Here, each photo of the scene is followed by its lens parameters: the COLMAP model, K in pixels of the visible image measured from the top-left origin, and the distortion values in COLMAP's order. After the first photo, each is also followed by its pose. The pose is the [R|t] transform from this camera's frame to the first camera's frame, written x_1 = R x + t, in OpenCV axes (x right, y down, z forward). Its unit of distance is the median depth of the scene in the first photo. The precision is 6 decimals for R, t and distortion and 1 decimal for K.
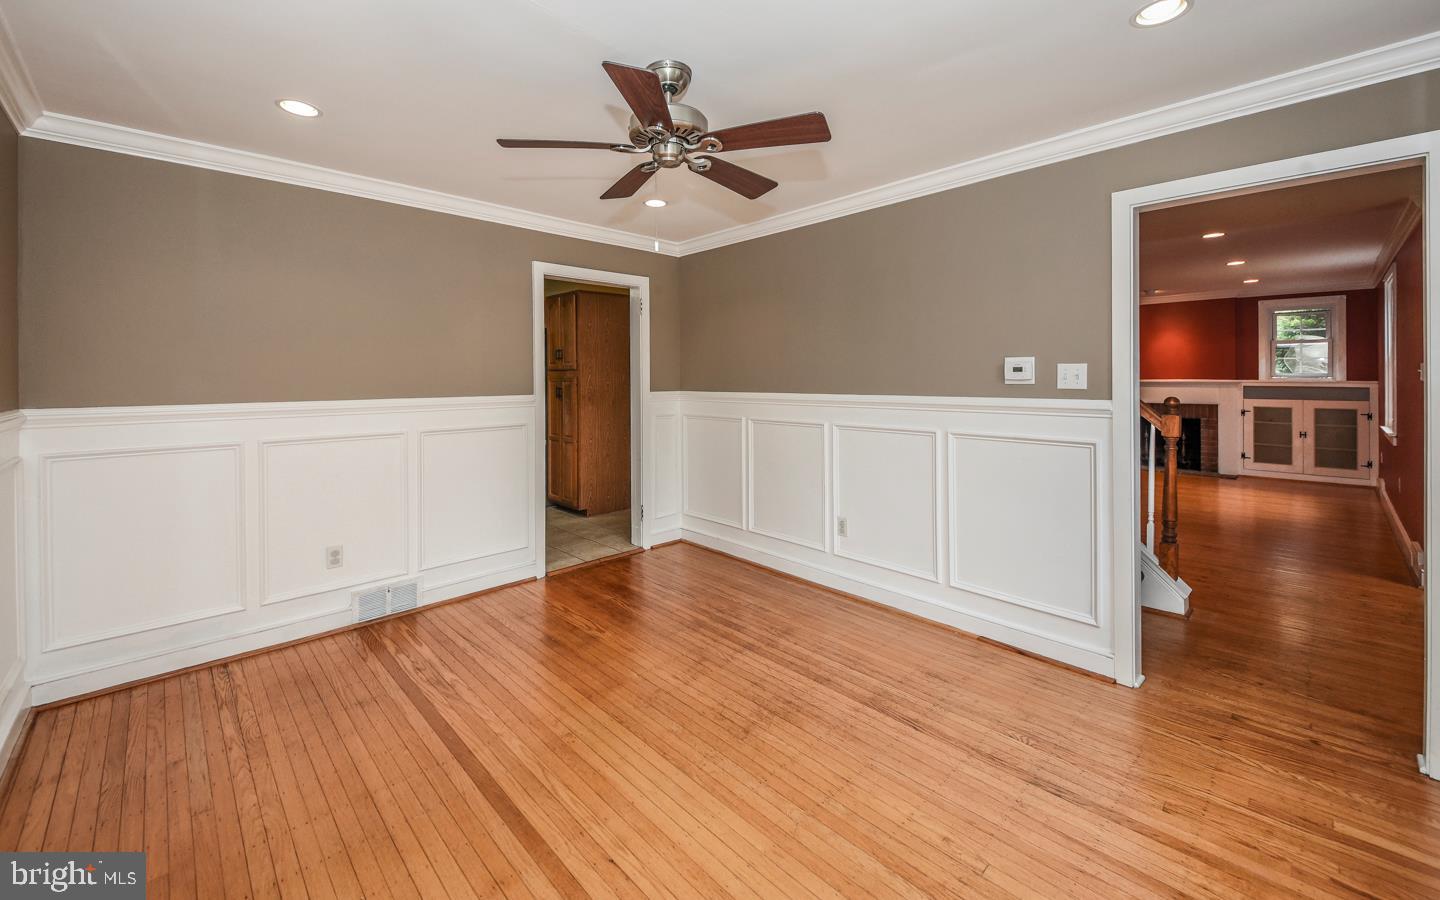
lens RADIAL K [[584.0, 0, 733.7], [0, 584.0, 376.1], [0, 0, 1]] dist [0.002520, -0.000289]
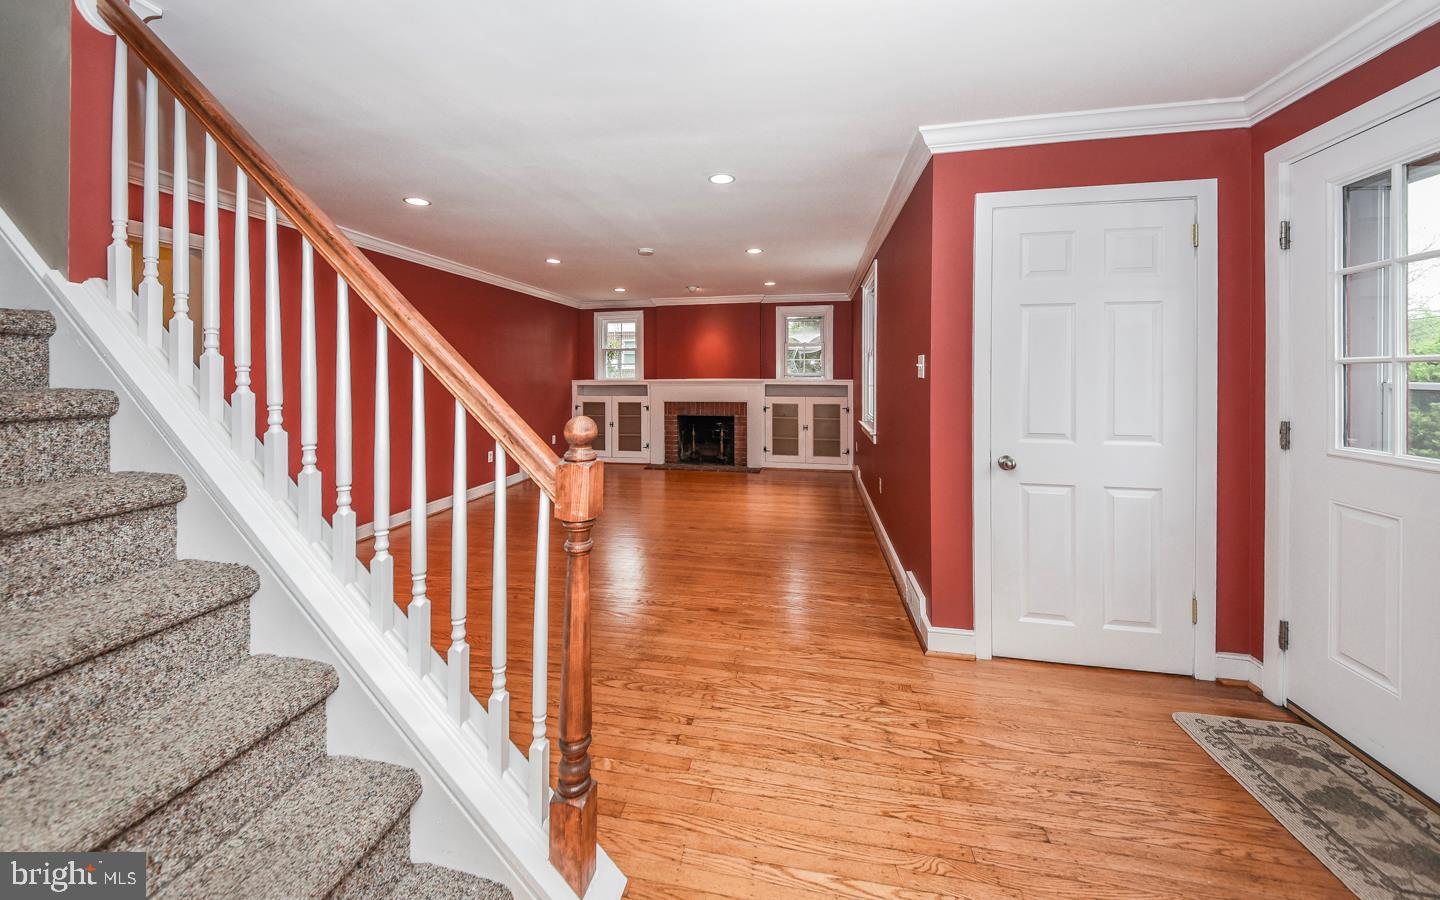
lens RADIAL K [[493.0, 0, 722.7], [0, 493.0, 379.7], [0, 0, 1]] dist [-0.000199, -0.000253]
pose [[0.818041, 0.000239, 0.575160, 0.293006], [-0.003938, 0.999979, 0.005186, 0.004242], [-0.575146, -0.006507, 0.818025, 0.312547]]
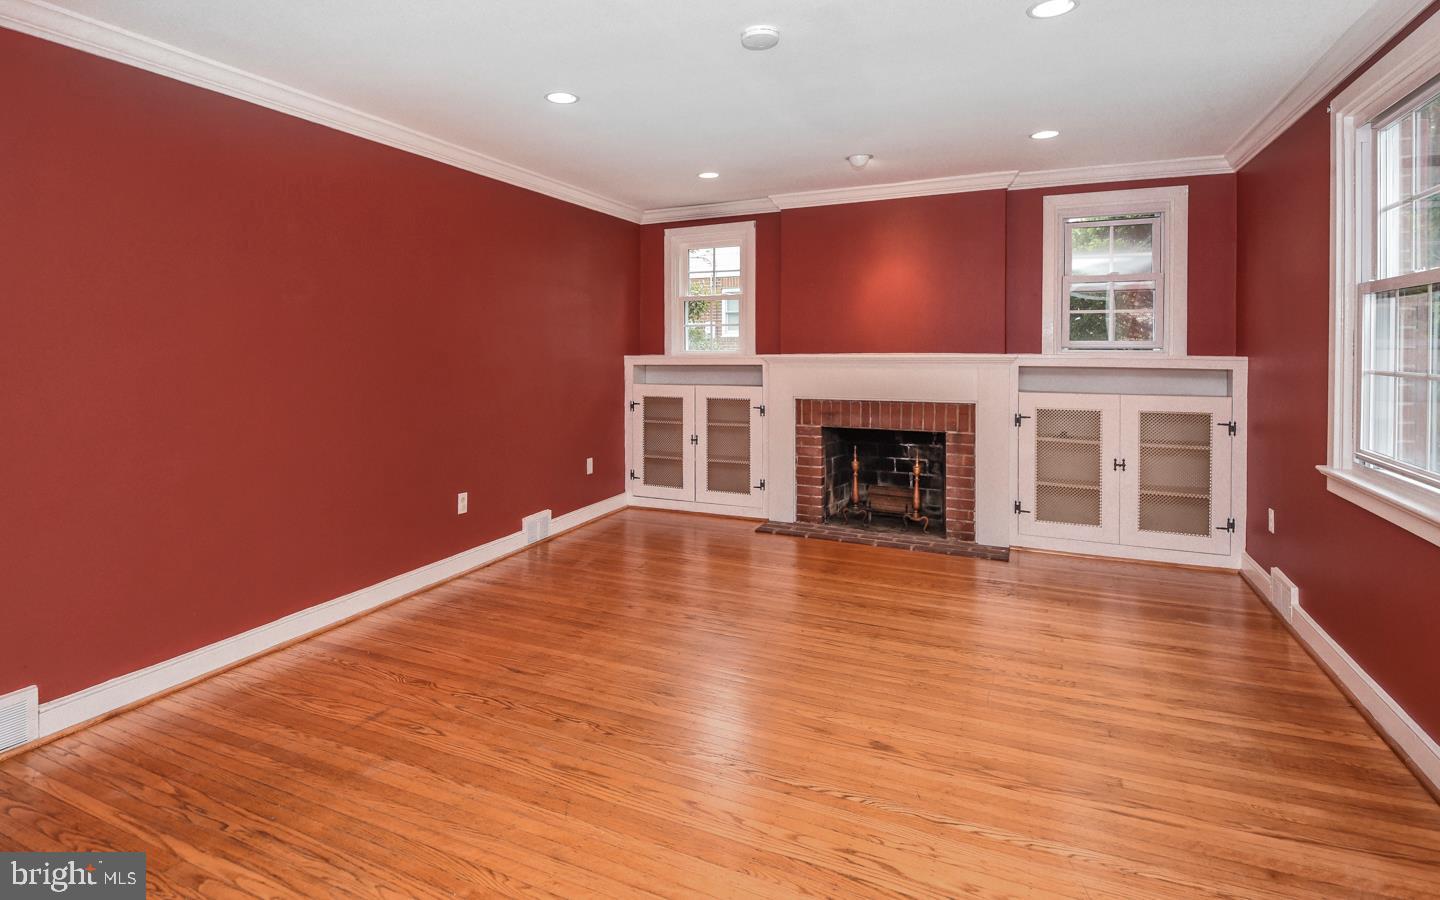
lens RADIAL K [[741.6, 0, 679.0], [0, 741.6, 360.4], [0, 0, 1]] dist [0.024081, -0.018334]
pose [[0.939555, -0.000924, 0.342396, 0.395221], [-0.004728, 0.999866, 0.015671, 0.004149], [-0.342365, -0.016343, 0.939425, 0.519135]]
